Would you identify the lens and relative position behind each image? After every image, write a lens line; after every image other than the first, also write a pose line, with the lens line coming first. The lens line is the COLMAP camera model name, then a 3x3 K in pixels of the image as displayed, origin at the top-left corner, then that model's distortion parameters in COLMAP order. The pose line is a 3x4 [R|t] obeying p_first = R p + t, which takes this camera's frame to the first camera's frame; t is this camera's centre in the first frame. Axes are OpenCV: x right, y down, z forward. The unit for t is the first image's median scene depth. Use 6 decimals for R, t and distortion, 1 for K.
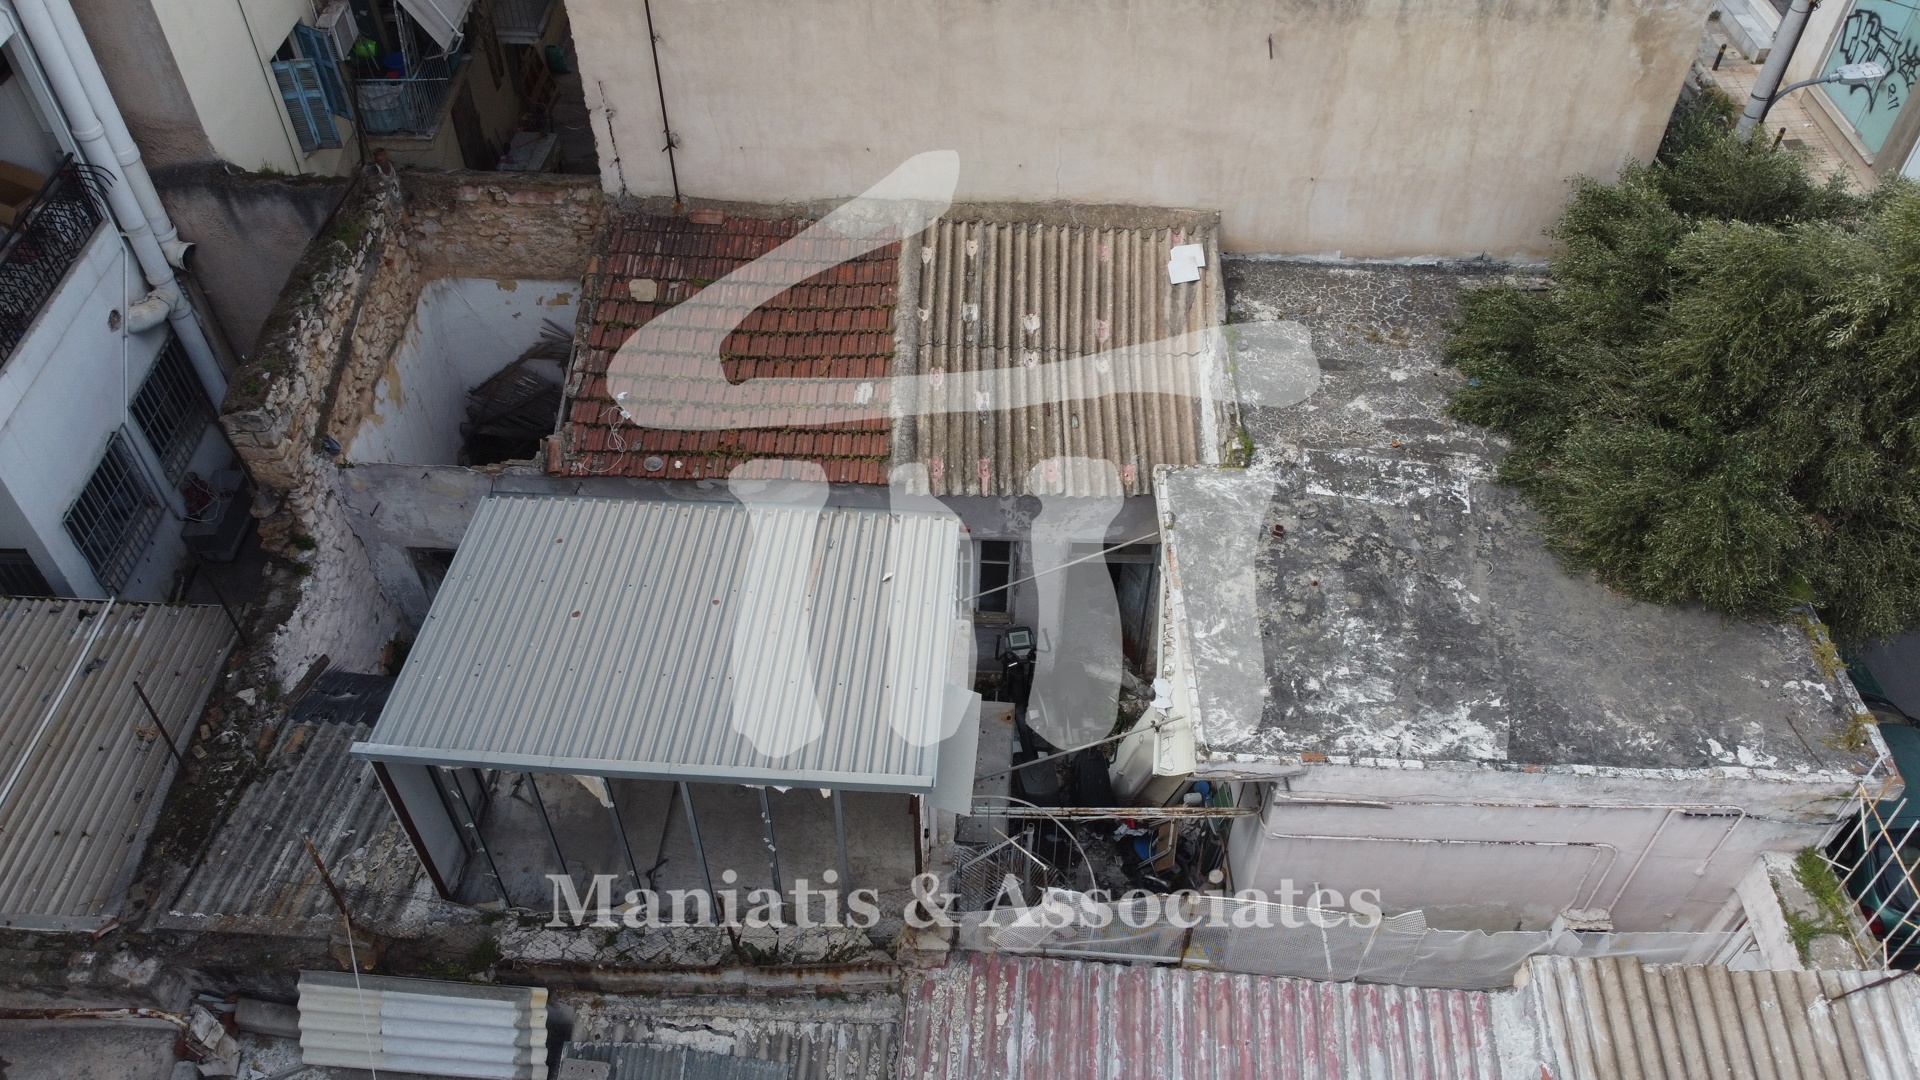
lens RADIAL K [[1452.4, 0, 958.5], [0, 1452.4, 541.6], [0, 0, 1]] dist [0.003473, -0.005109]
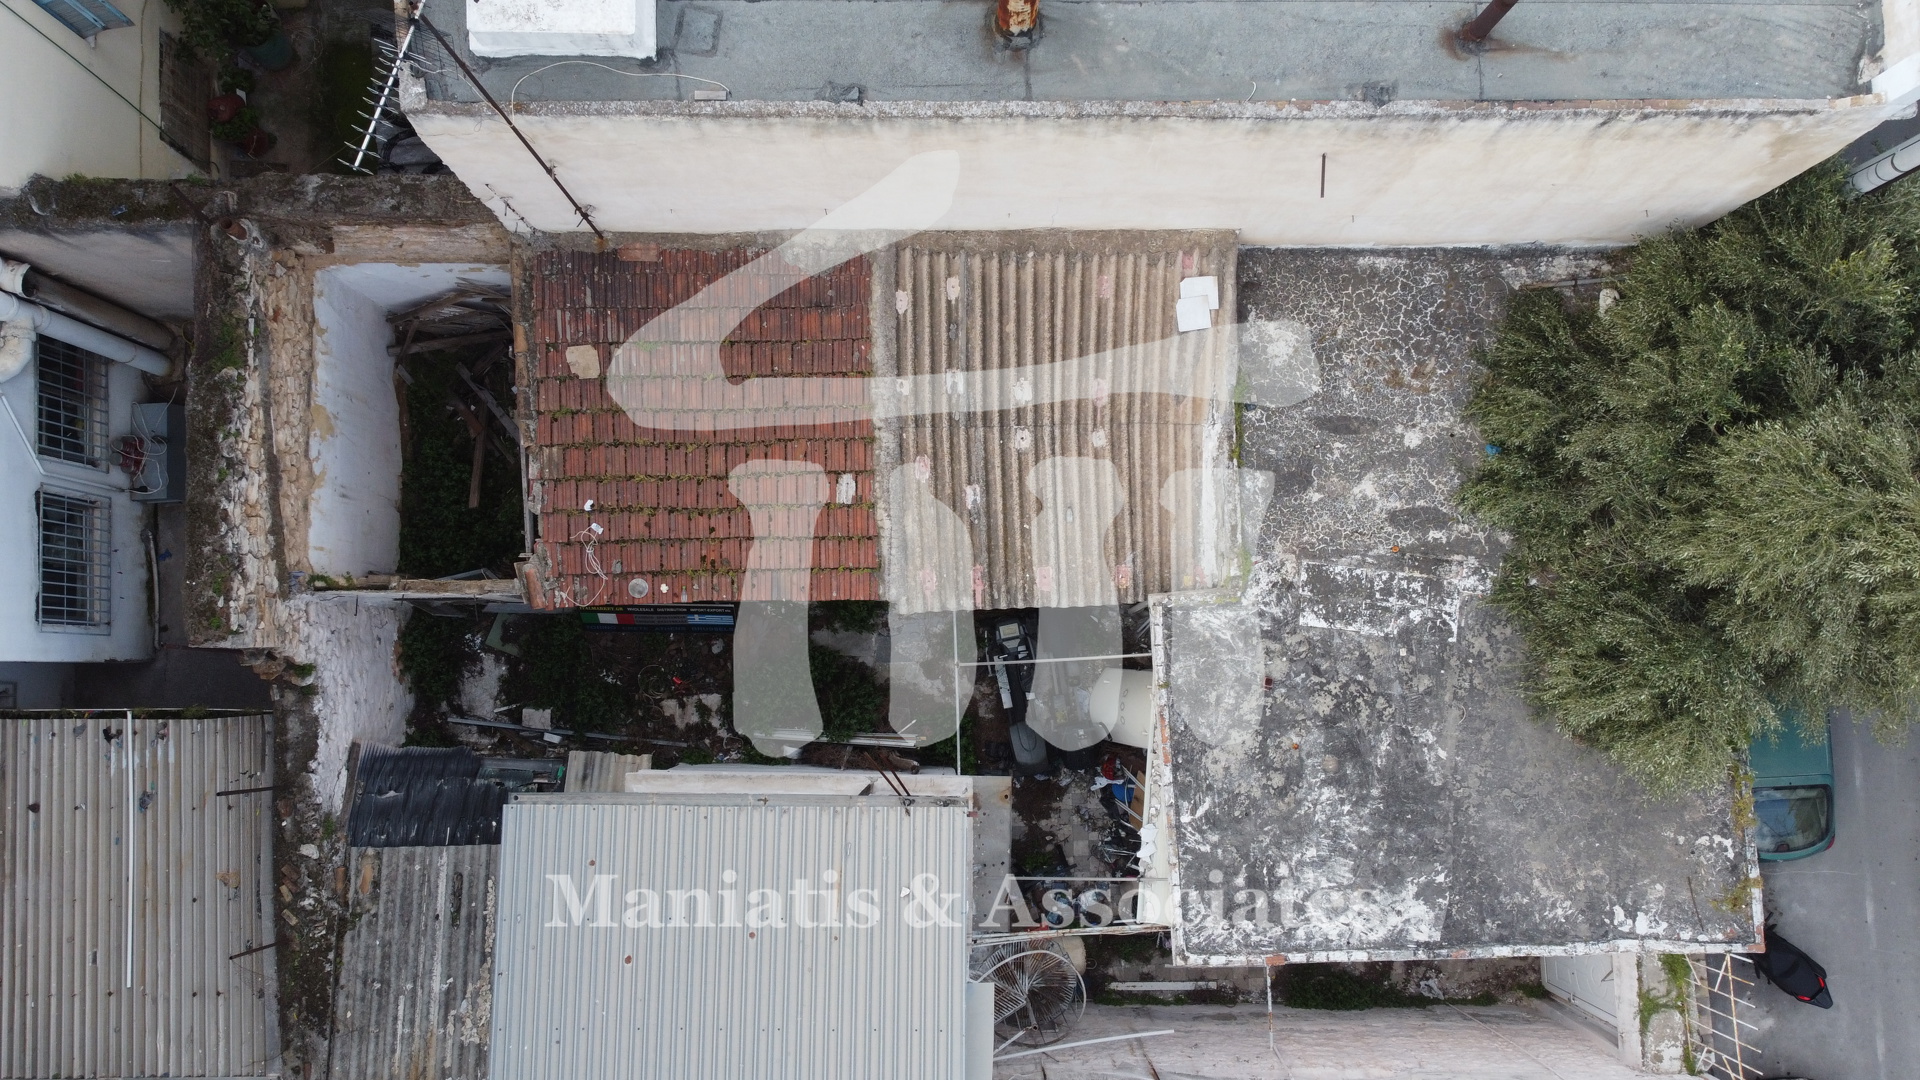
lens RADIAL K [[1448.4, 0, 960.8], [0, 1448.4, 541.9], [0, 0, 1]] dist [0.005006, -0.007124]
pose [[0.998421, -0.050321, 0.024968, -0.017190], [0.023702, 0.780330, 0.624918, -0.695575], [-0.050930, -0.623340, 0.780291, 0.255540]]
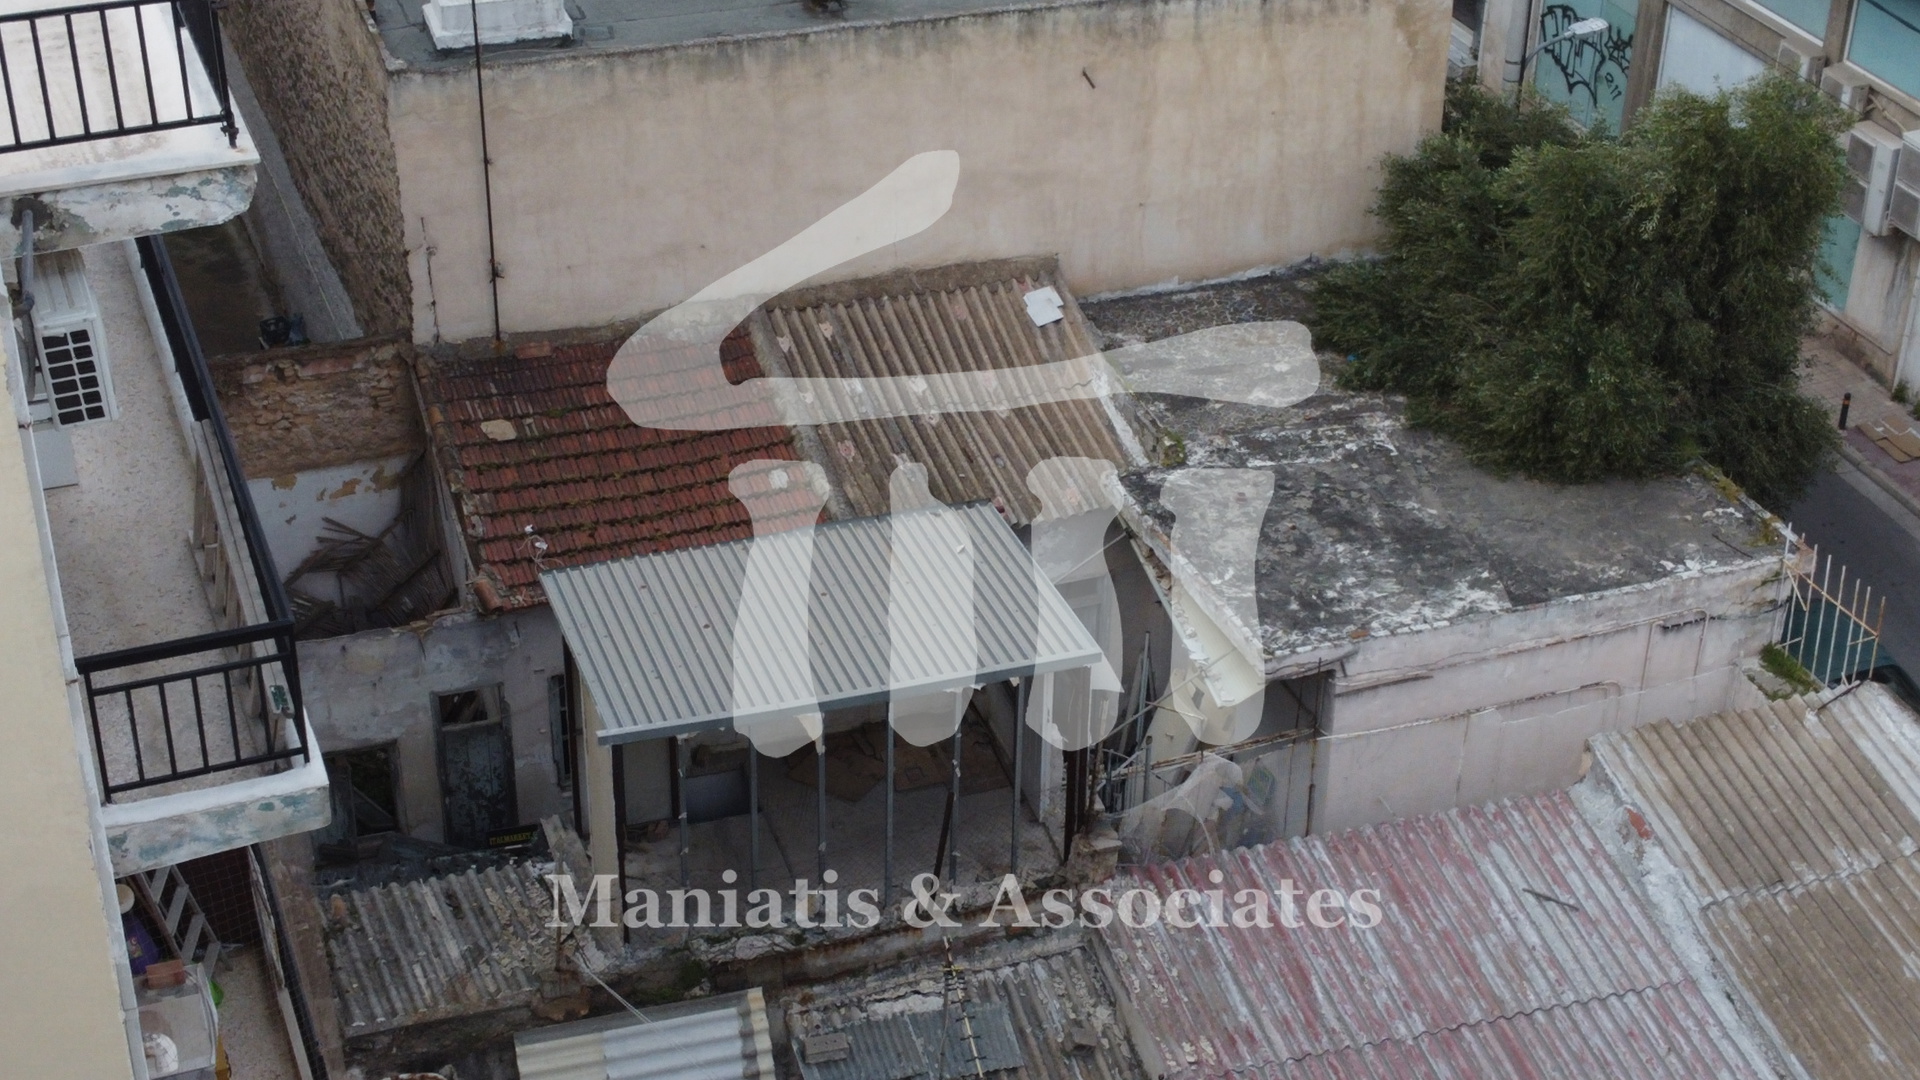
lens RADIAL K [[2895.0, 0, 975.1], [0, 2895.0, 546.8], [0, 0, 1]] dist [-0.003650, 0.050164]
pose [[0.927938, -0.188816, 0.321371, -0.587068], [0.262953, 0.942691, -0.205399, 0.375860], [-0.264171, 0.275103, 0.924409, -0.790896]]
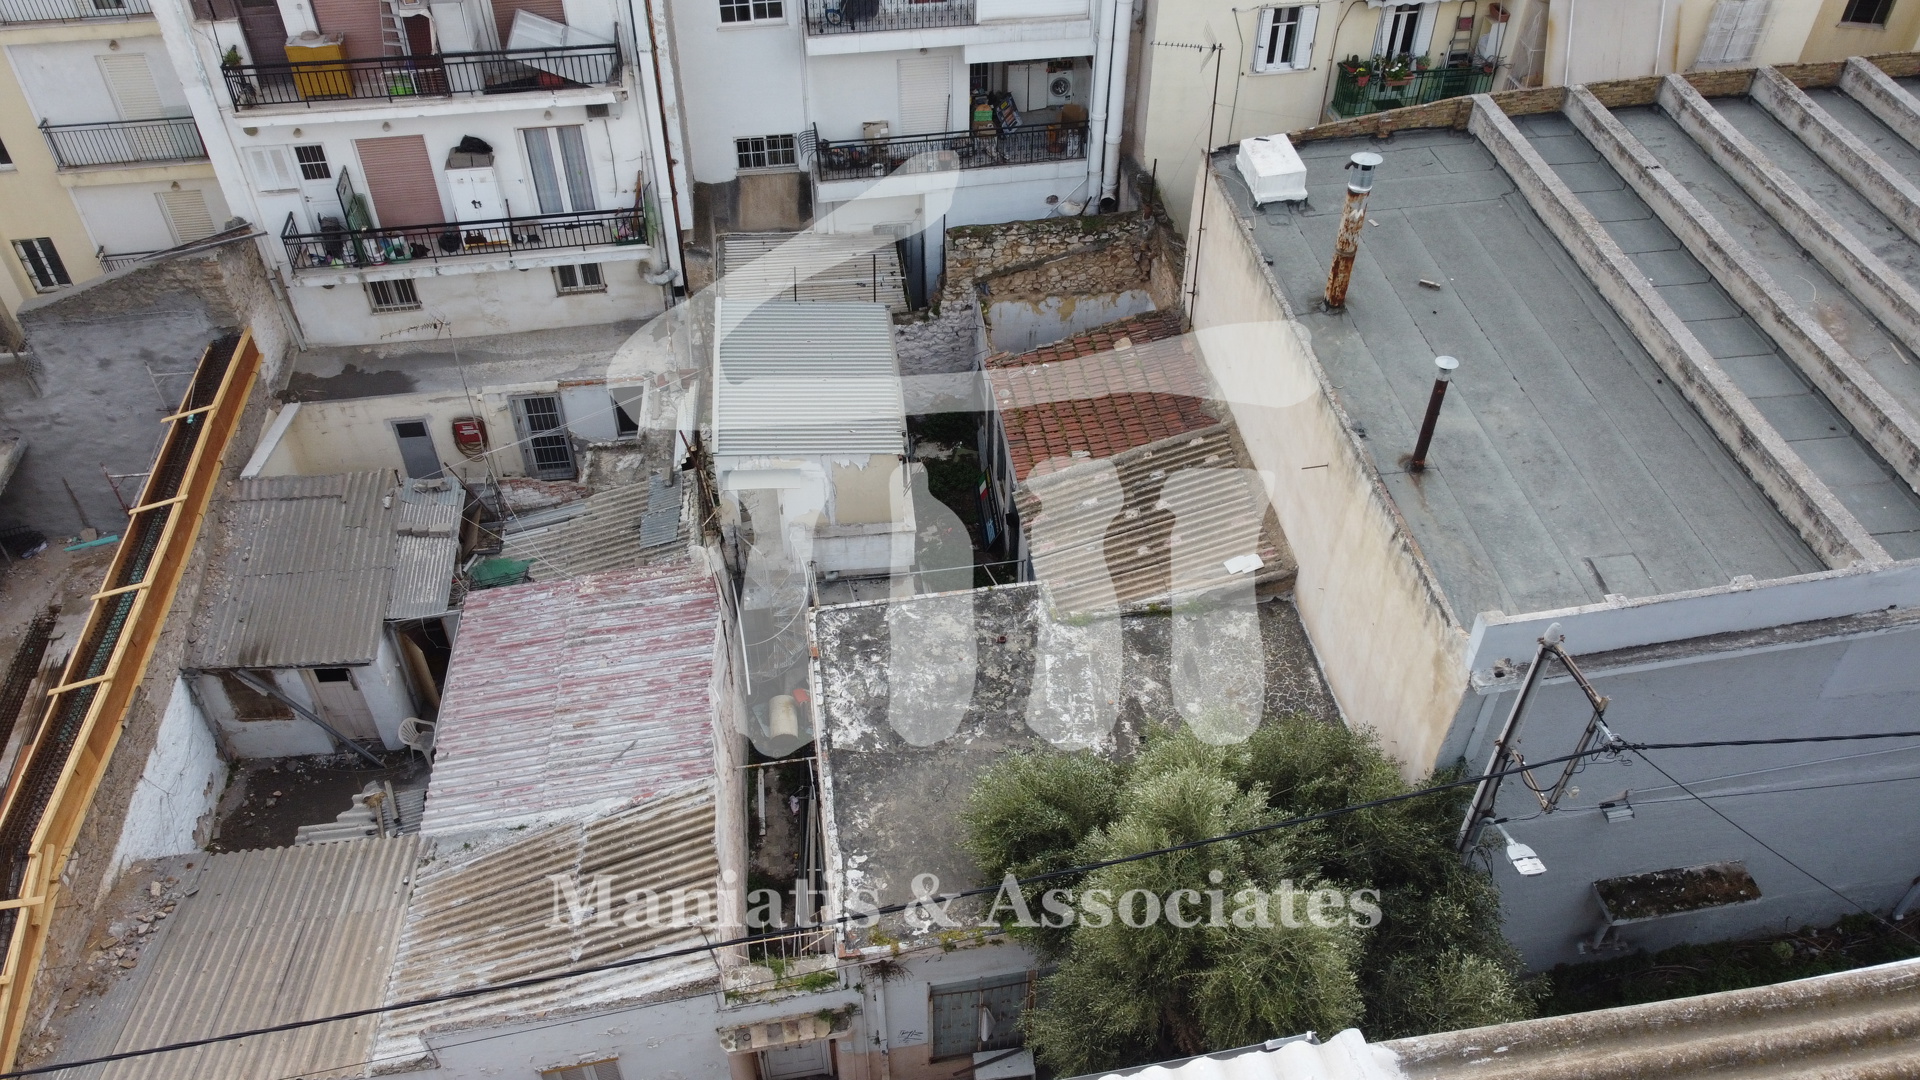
lens RADIAL K [[1443.0, 0, 965.4], [0, 1443.0, 542.1], [0, 0, 1]] dist [0.009319, -0.008372]
pose [[0.175291, 0.665855, -0.725197, 1.162487], [-0.719651, 0.589324, 0.367150, -0.555993], [0.671845, 0.457531, 0.582486, 0.057387]]
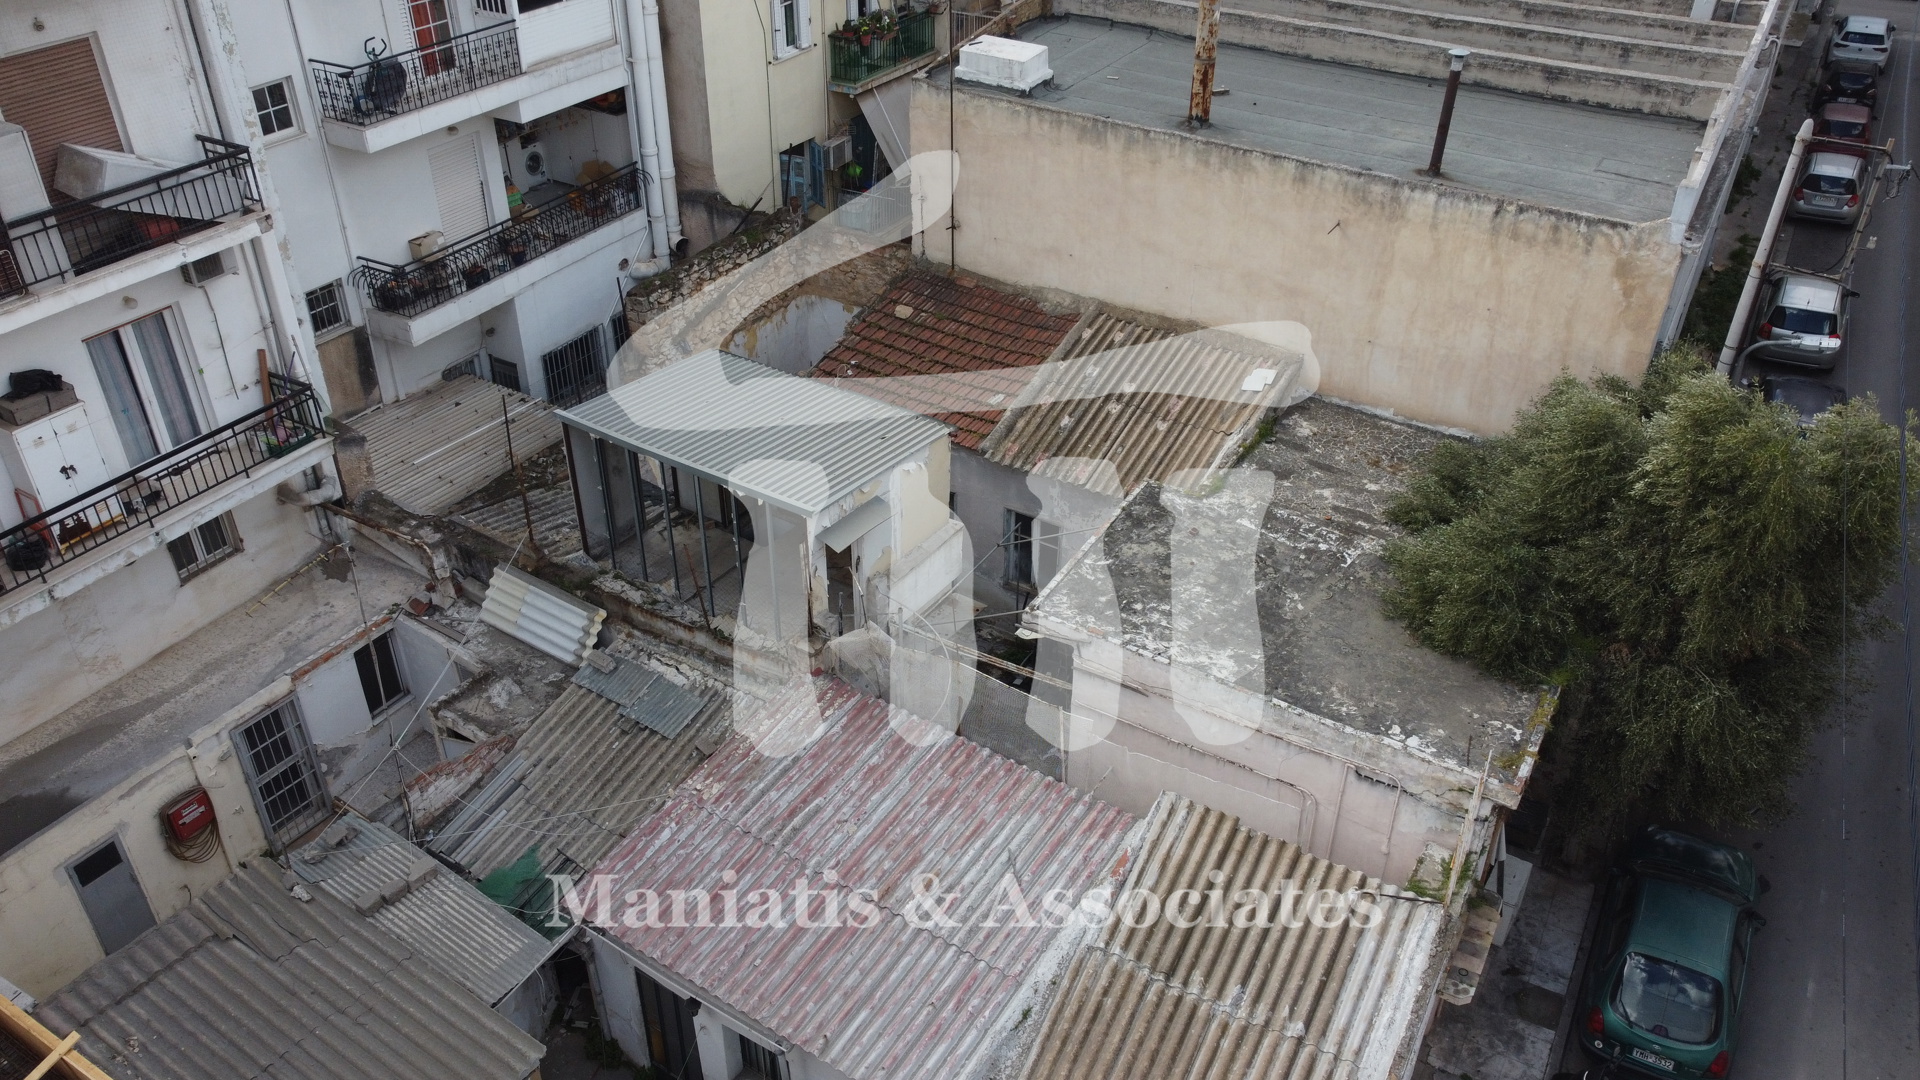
lens RADIAL K [[1447.2, 0, 960.7], [0, 1447.2, 541.7], [0, 0, 1]] dist [0.011121, -0.013487]
pose [[0.868125, 0.275555, -0.412829, 0.559540], [-0.362539, 0.920107, -0.148219, 0.264576], [0.339005, 0.278339, 0.898667, -0.267025]]
